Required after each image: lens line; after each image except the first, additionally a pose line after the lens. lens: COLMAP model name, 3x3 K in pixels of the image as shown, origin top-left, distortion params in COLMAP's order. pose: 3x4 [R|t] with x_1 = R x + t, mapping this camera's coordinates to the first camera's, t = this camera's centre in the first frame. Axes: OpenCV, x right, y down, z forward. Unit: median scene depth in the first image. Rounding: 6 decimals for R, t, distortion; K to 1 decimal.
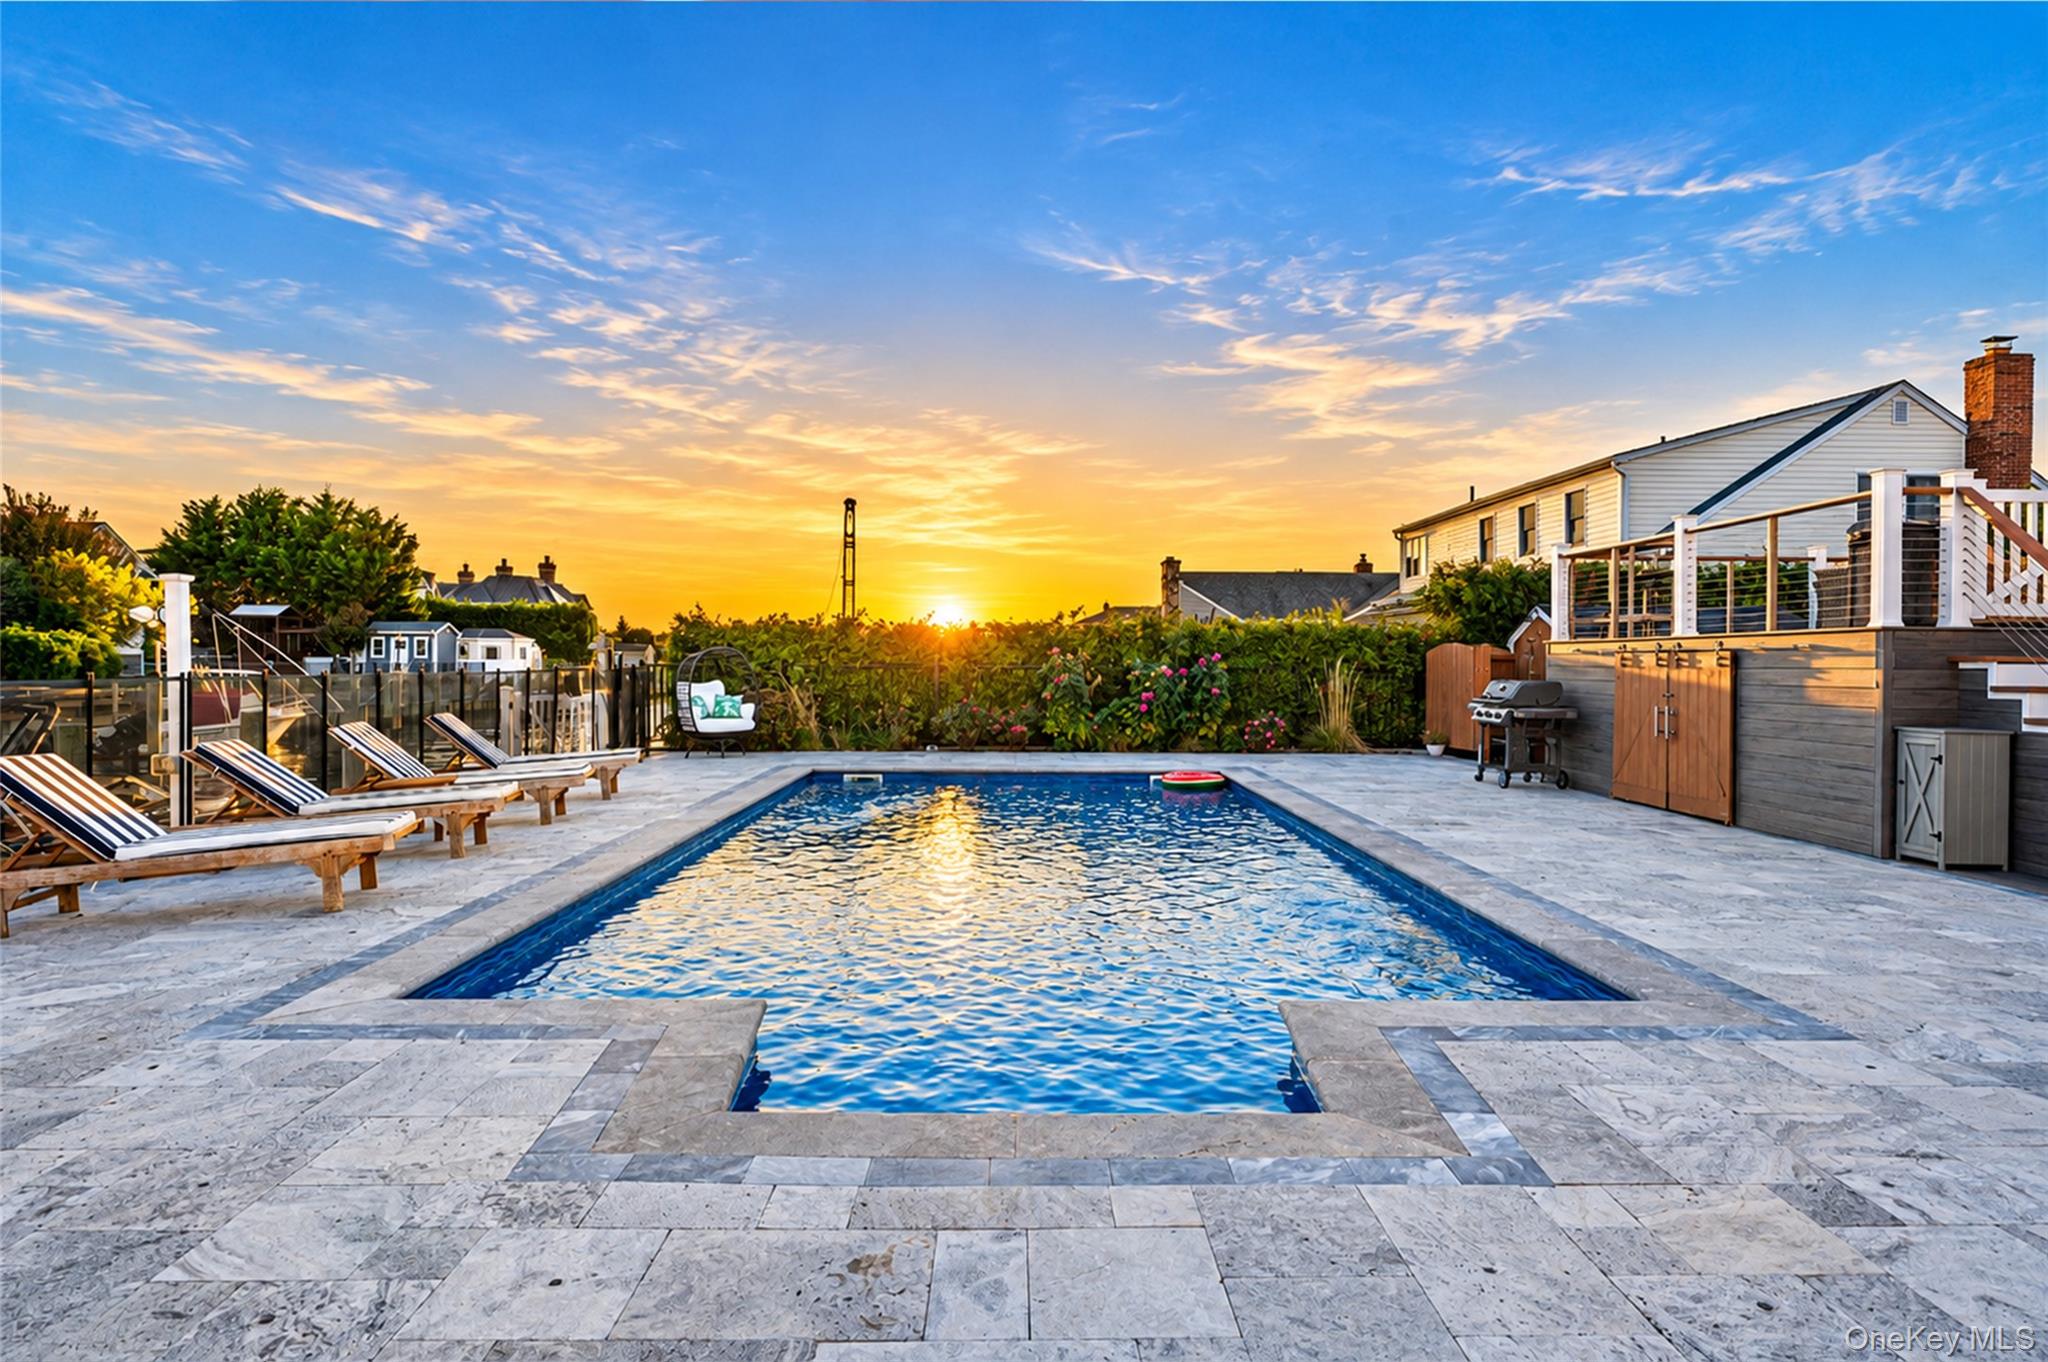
lens RADIAL K [[1106.2, 0, 1018.6], [0, 1106.2, 671.4], [0, 0, 1]] dist [-0.013457, 0.001465]
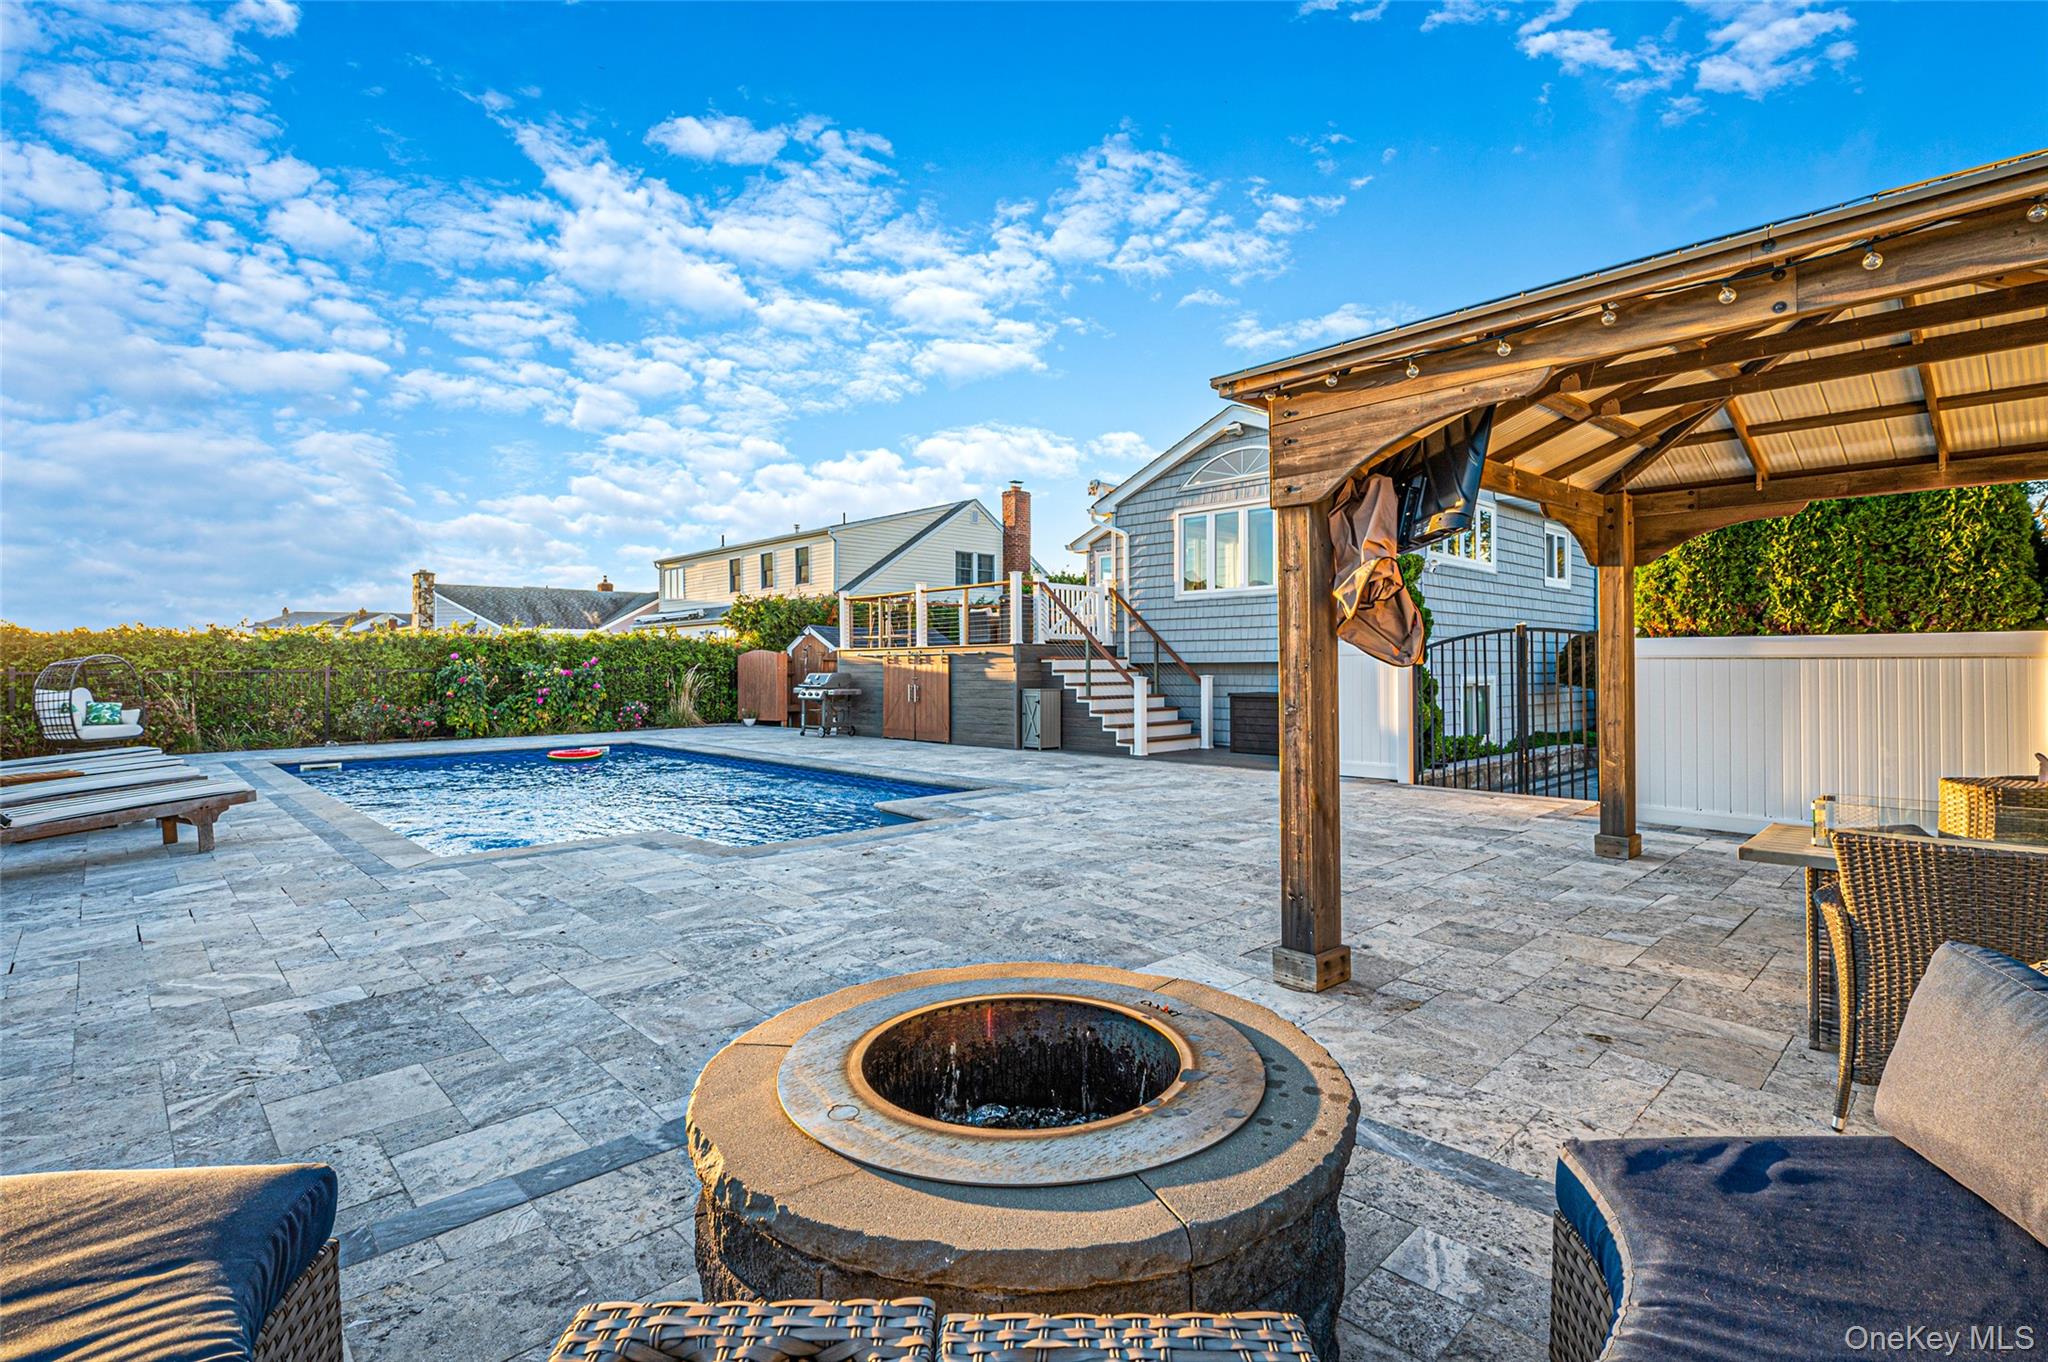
lens RADIAL K [[933.8, 0, 1017.5], [0, 933.8, 668.6], [0, 0, 1]] dist [-0.004541, -0.000188]
pose [[0.727507, -0.011387, 0.686006, -0.219839], [0.015449, 0.999881, 0.000213, 0.004108], [-0.685926, 0.010444, 0.727596, -0.160586]]
